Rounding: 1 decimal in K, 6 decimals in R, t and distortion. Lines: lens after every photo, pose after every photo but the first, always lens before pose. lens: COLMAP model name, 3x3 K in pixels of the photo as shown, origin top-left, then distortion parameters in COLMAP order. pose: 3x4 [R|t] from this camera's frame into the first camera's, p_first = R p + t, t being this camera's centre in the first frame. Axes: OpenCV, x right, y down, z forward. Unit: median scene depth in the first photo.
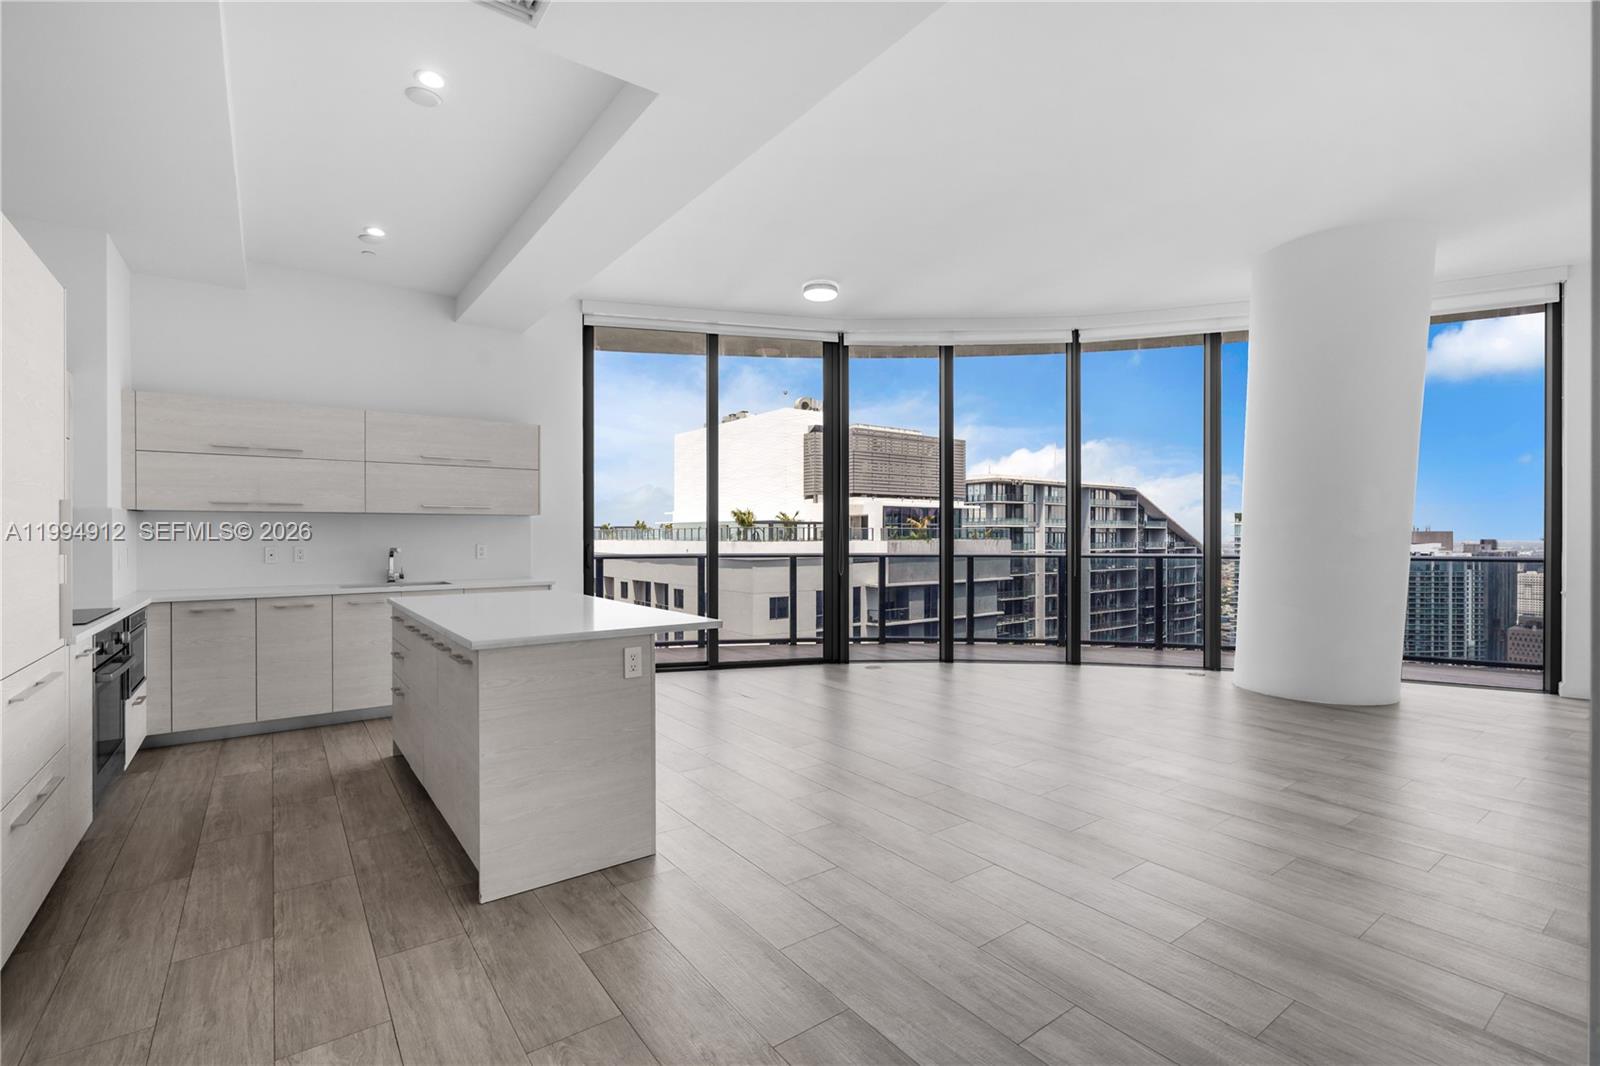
lens RADIAL K [[710.0, 0, 797.2], [0, 710.0, 528.8], [0, 0, 1]] dist [0.001057, -0.000372]
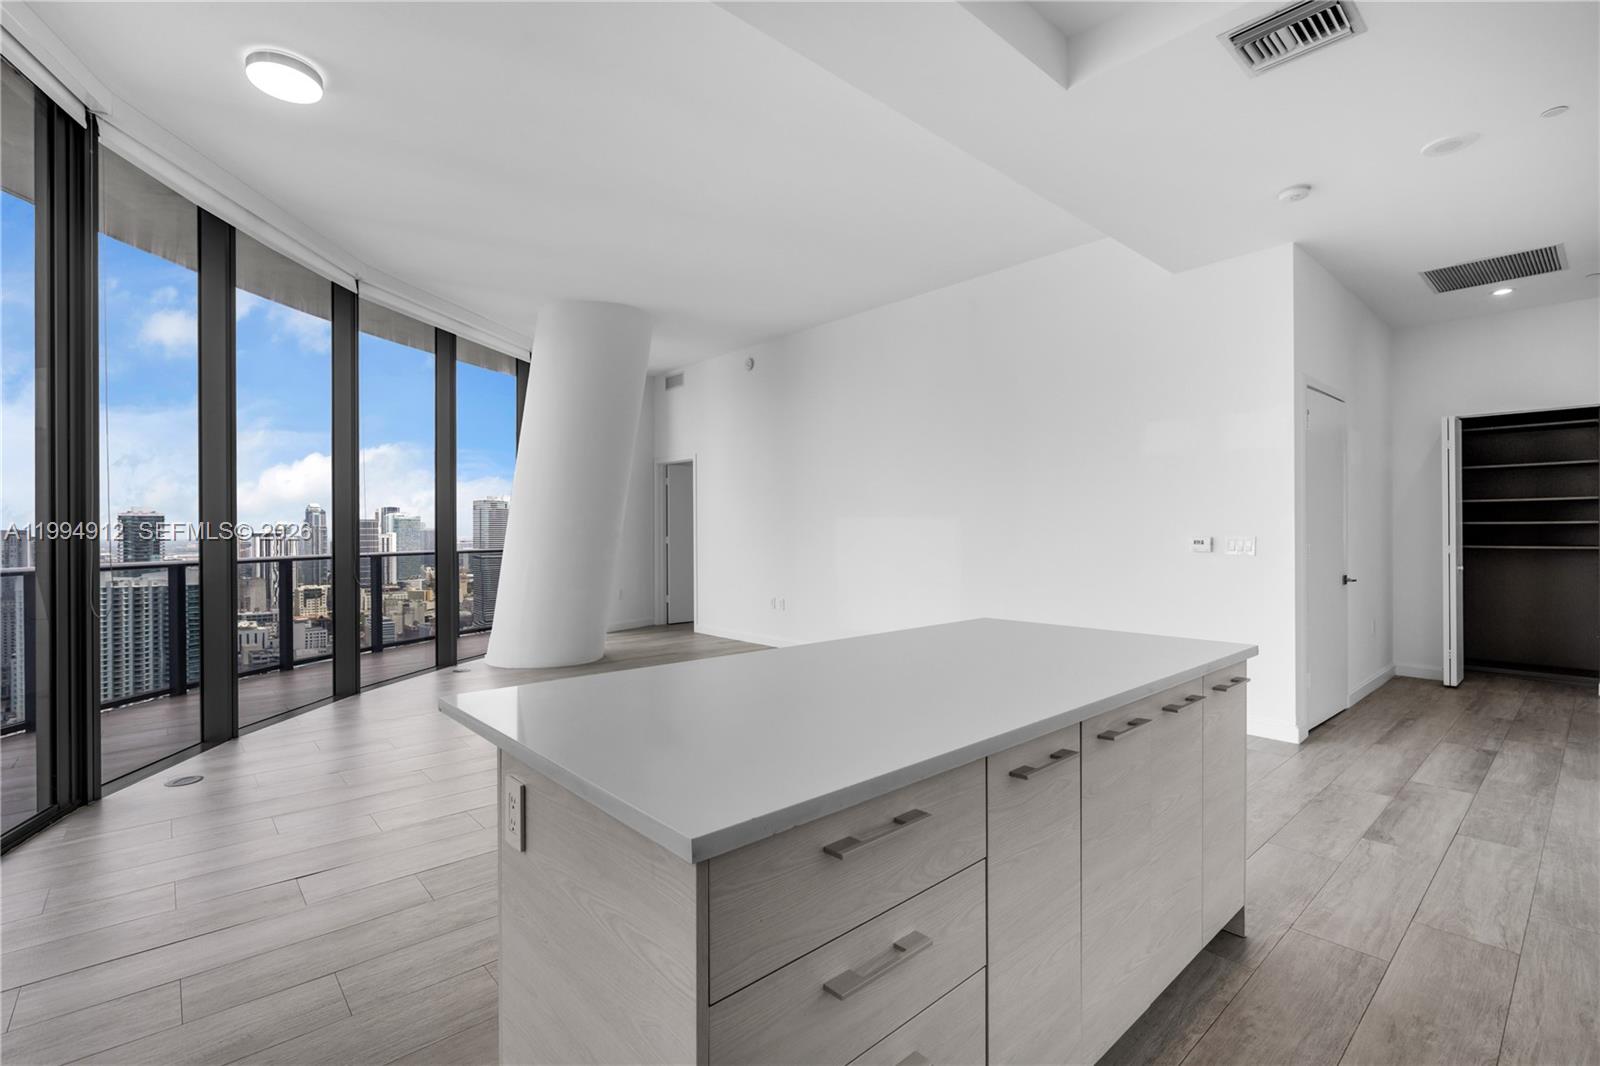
lens RADIAL K [[710.0, 0, 798.6], [0, 710.0, 534.2], [0, 0, 1]] dist [0.001057, -0.000372]
pose [[-0.079596, -0.007867, 0.996796, -1.452250], [-0.002982, 0.999966, 0.007654, 0.012735], [-0.996823, -0.002363, -0.079617, 1.835087]]
